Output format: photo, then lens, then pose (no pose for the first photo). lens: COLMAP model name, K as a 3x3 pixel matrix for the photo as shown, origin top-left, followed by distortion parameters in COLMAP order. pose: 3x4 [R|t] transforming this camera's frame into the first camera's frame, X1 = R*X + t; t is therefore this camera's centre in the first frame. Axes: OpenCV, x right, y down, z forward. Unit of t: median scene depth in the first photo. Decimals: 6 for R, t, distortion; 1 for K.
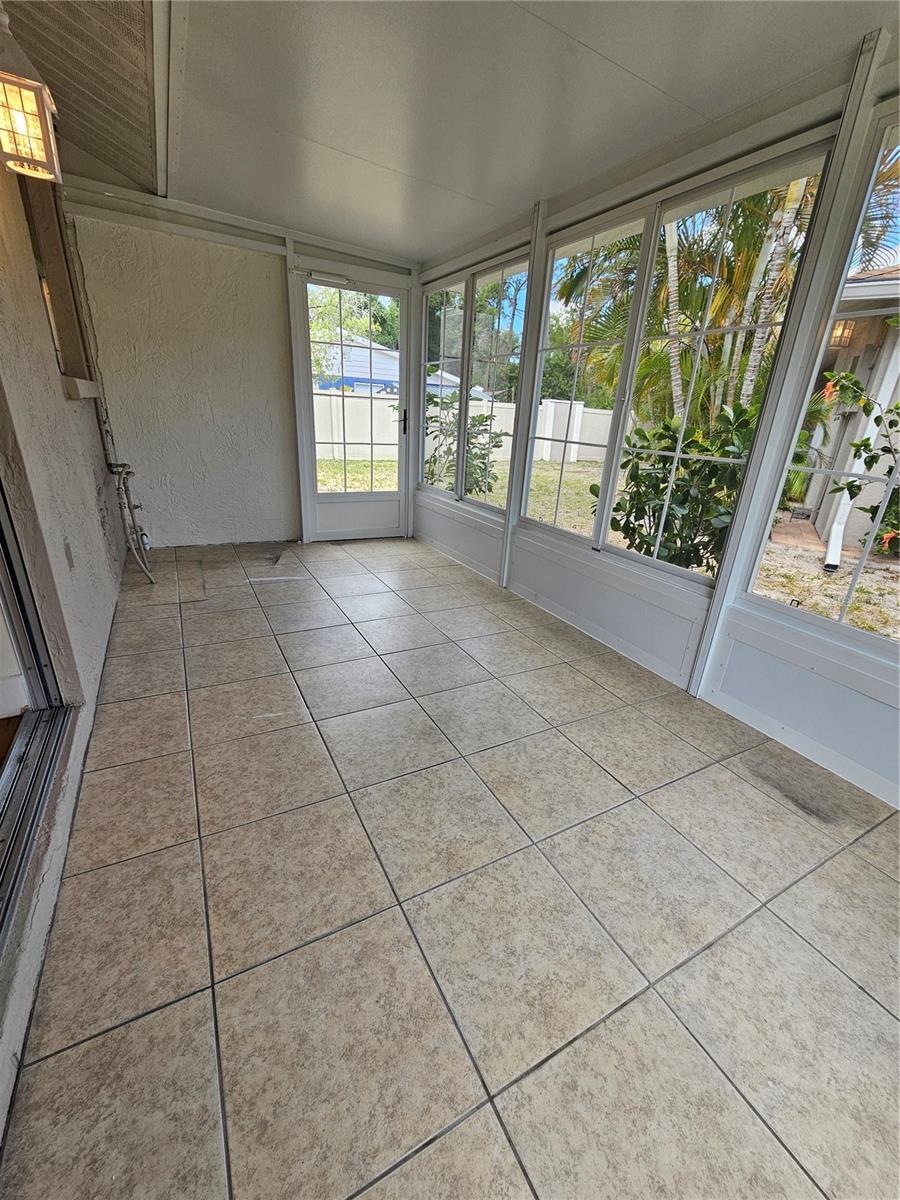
lens RADIAL K [[491.1, 0, 455.6], [0, 491.1, 607.4], [0, 0, 1]] dist [-0.000629, 0.000571]
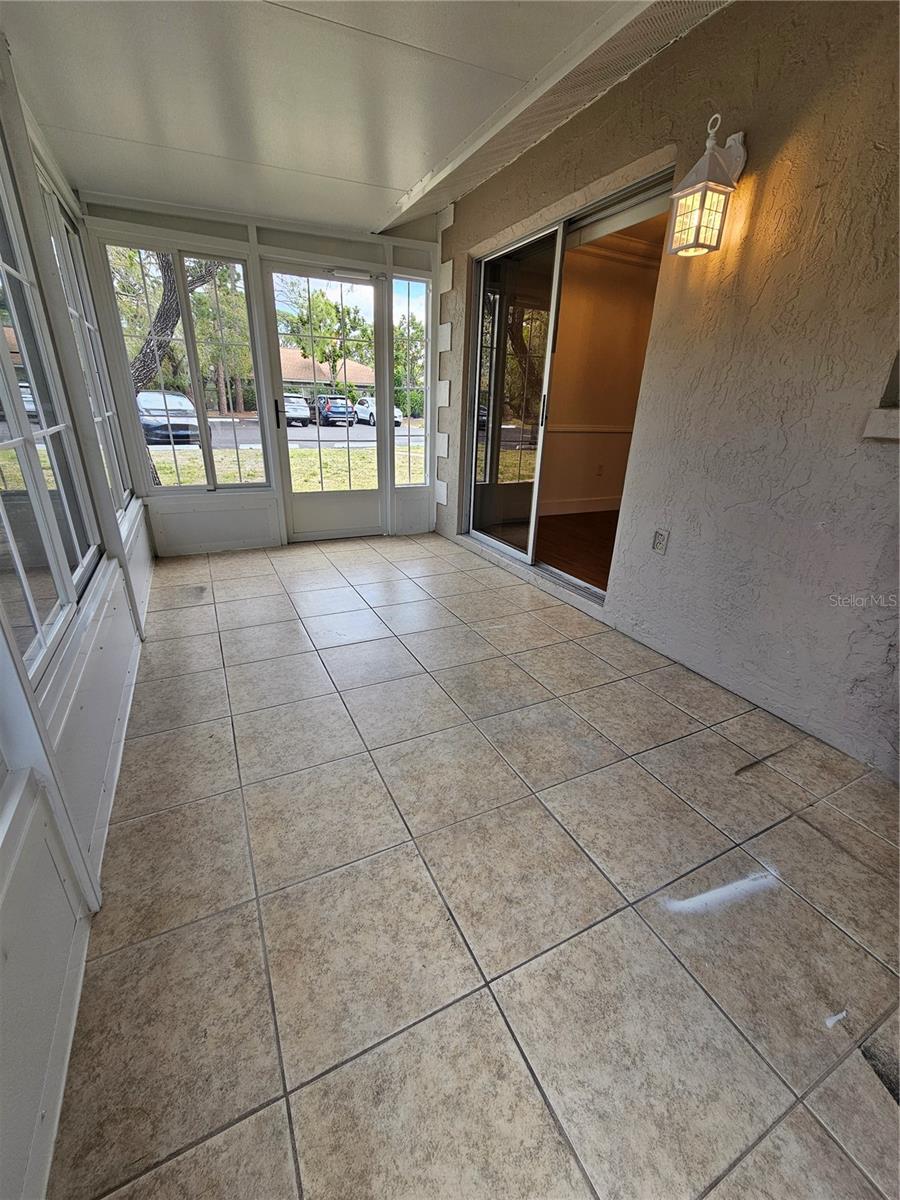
lens RADIAL K [[491.1, 0, 453.3], [0, 491.1, 603.7], [0, 0, 1]] dist [-0.000629, 0.000571]
pose [[-0.995087, -0.098989, 0.001630, -0.174844], [-0.070310, 0.718197, 0.692278, -0.587977], [-0.069699, 0.688763, -0.721629, 1.436731]]
